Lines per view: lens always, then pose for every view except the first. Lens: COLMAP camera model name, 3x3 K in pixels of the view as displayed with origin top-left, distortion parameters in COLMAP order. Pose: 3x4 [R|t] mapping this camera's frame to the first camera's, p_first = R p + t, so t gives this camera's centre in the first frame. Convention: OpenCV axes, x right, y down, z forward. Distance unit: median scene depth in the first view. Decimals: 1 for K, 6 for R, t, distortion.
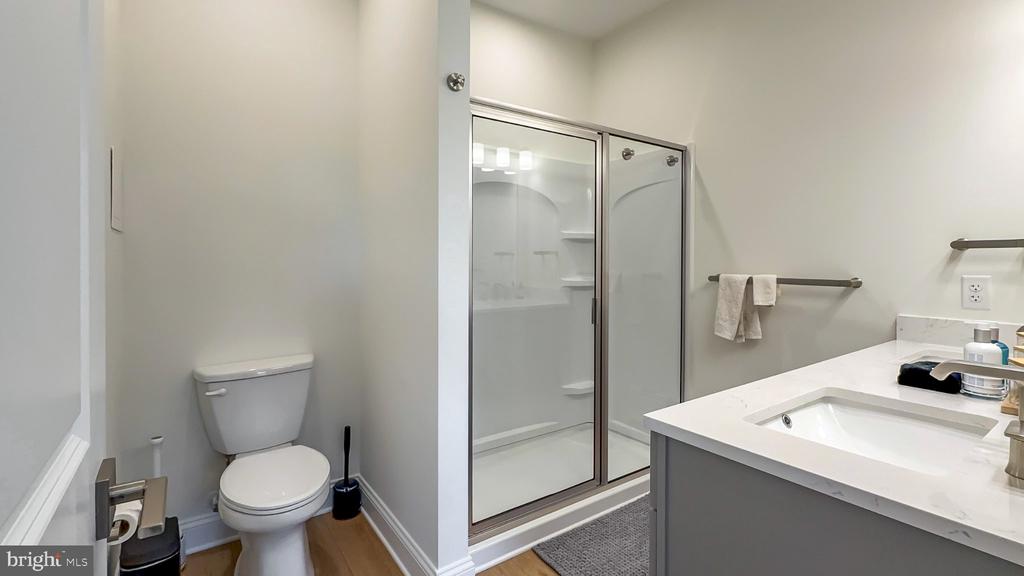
lens RADIAL K [[454.6, 0, 509.7], [0, 454.6, 280.6], [0, 0, 1]] dist [-0.001864, -0.000692]
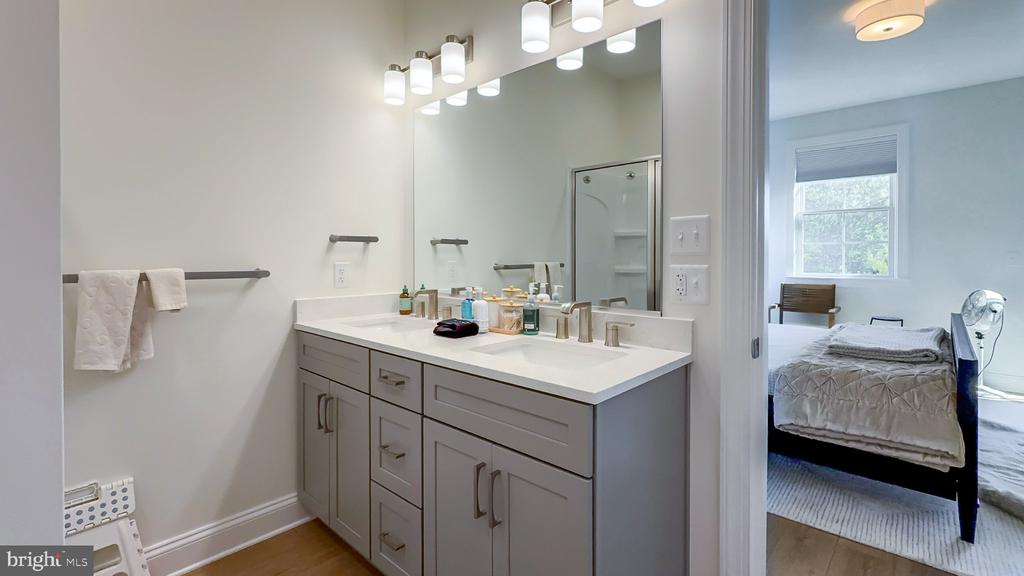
lens RADIAL K [[454.6, 0, 509.7], [0, 454.6, 280.6], [0, 0, 1]] dist [-0.001864, -0.000692]
pose [[-0.212175, -0.063199, 0.975186, -0.272648], [0.028969, 0.997061, 0.070919, -0.028913], [-0.976802, 0.043297, -0.209721, 0.614670]]
